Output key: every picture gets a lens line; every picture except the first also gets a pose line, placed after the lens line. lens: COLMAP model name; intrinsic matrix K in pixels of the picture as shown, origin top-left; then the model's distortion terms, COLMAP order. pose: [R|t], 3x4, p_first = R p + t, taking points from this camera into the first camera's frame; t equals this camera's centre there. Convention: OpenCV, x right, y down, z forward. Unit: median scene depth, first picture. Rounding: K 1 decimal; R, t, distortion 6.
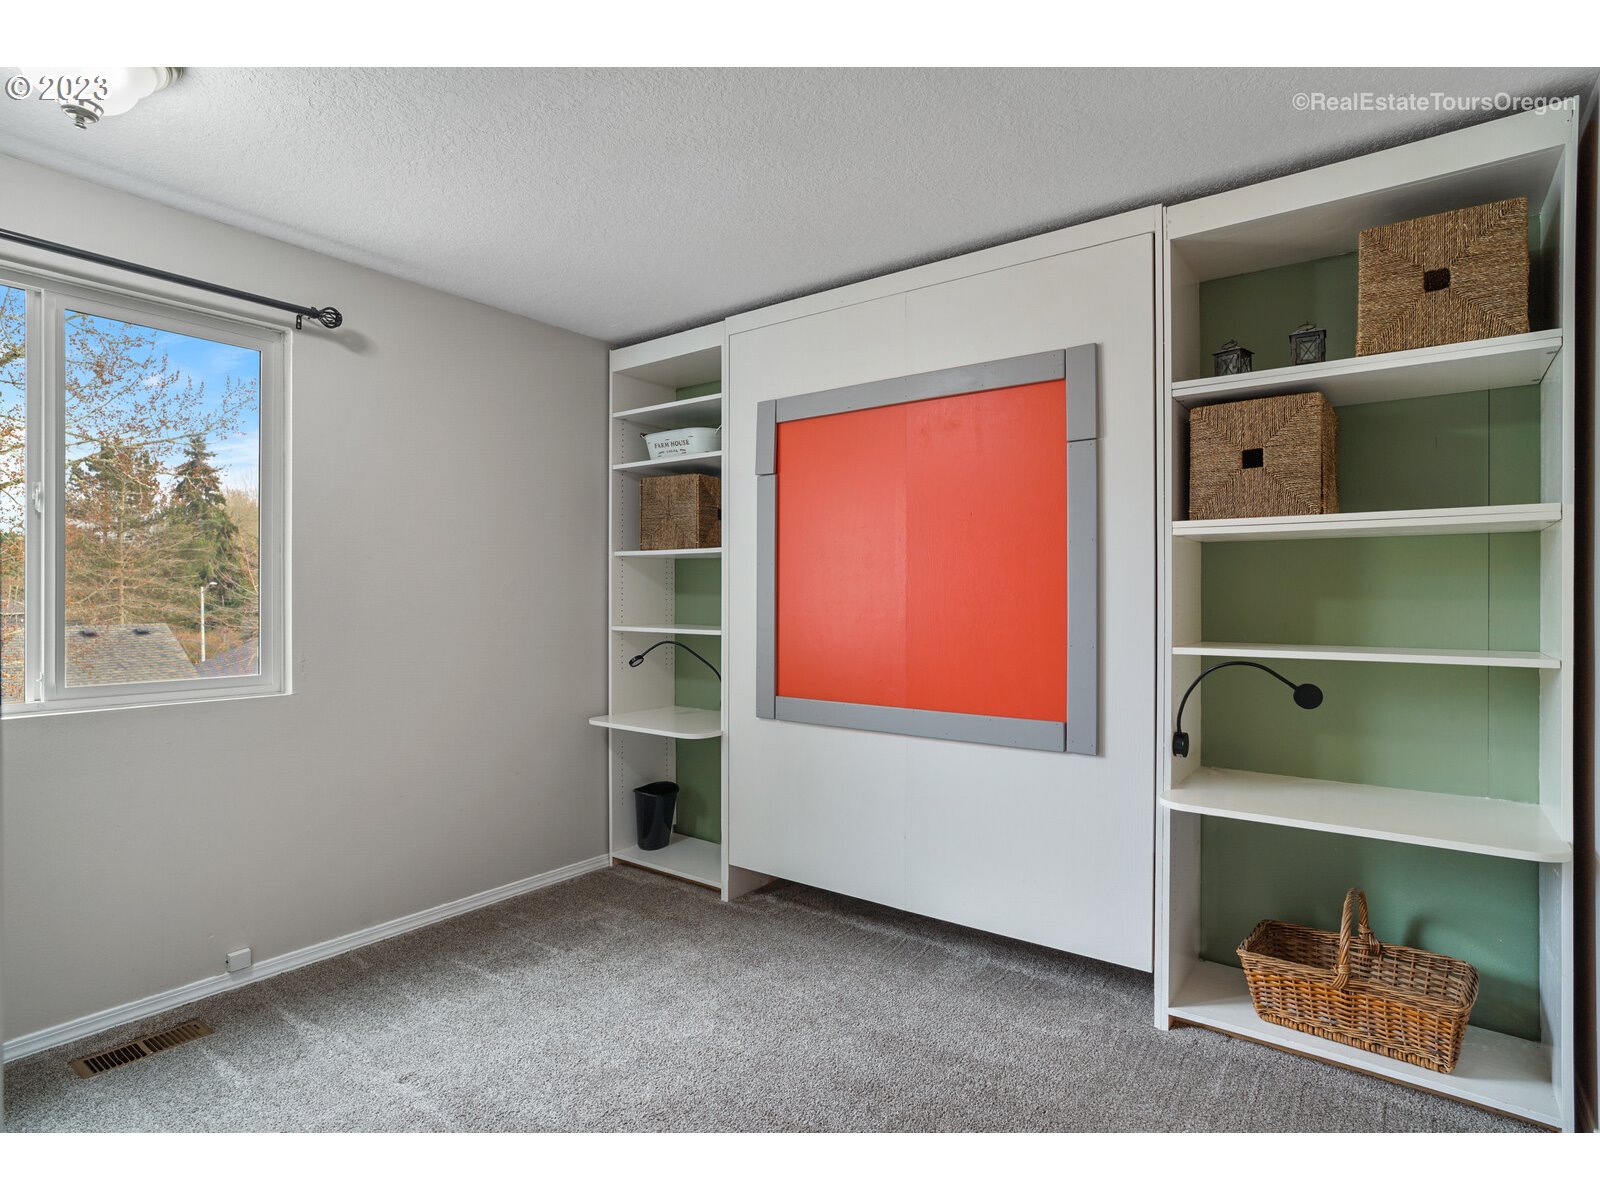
lens RADIAL K [[840.5, 0, 808.5], [0, 840.5, 588.0], [0, 0, 1]] dist [-0.013494, 0.002017]
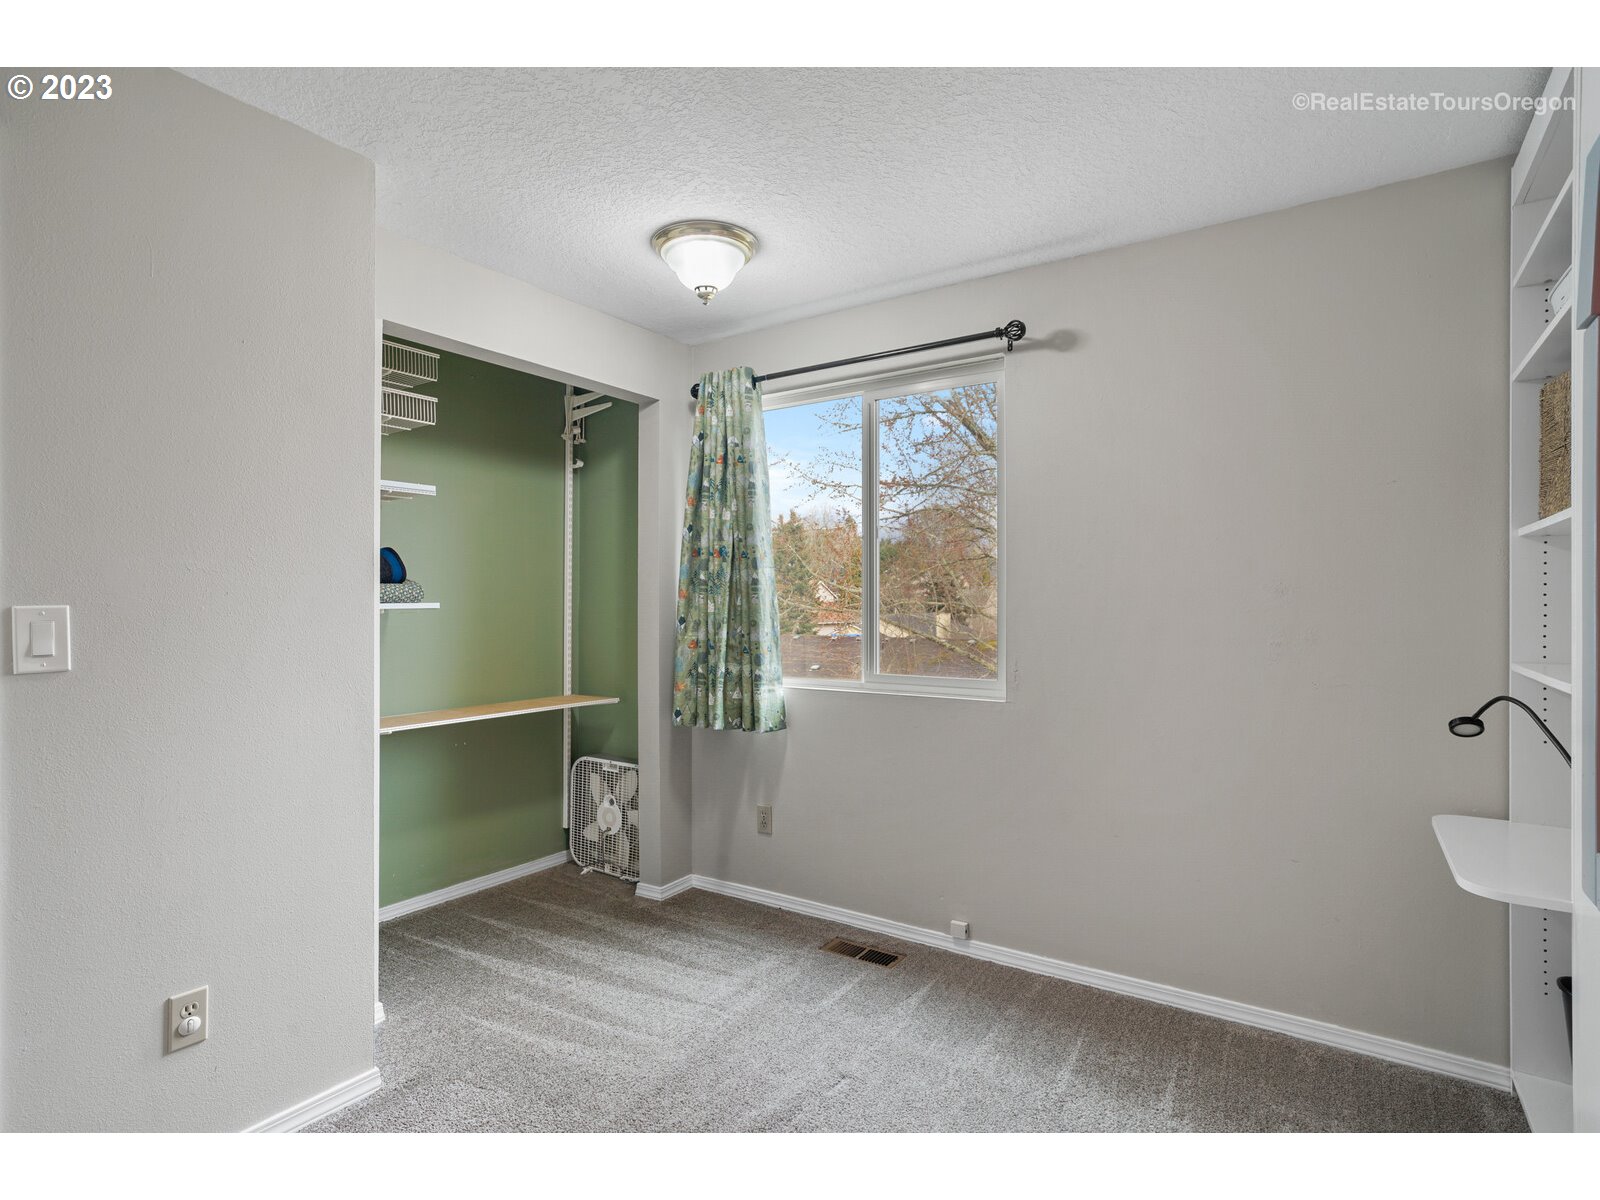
lens RADIAL K [[857.5, 0, 800.0], [0, 857.5, 600.0], [0, 0, 1]] dist [-0.000019, 0.000572]
pose [[0.019268, -0.007066, -0.999789, 0.447400], [0.012467, 0.999899, -0.006827, 0.003556], [0.999737, -0.012333, 0.019354, 0.713335]]
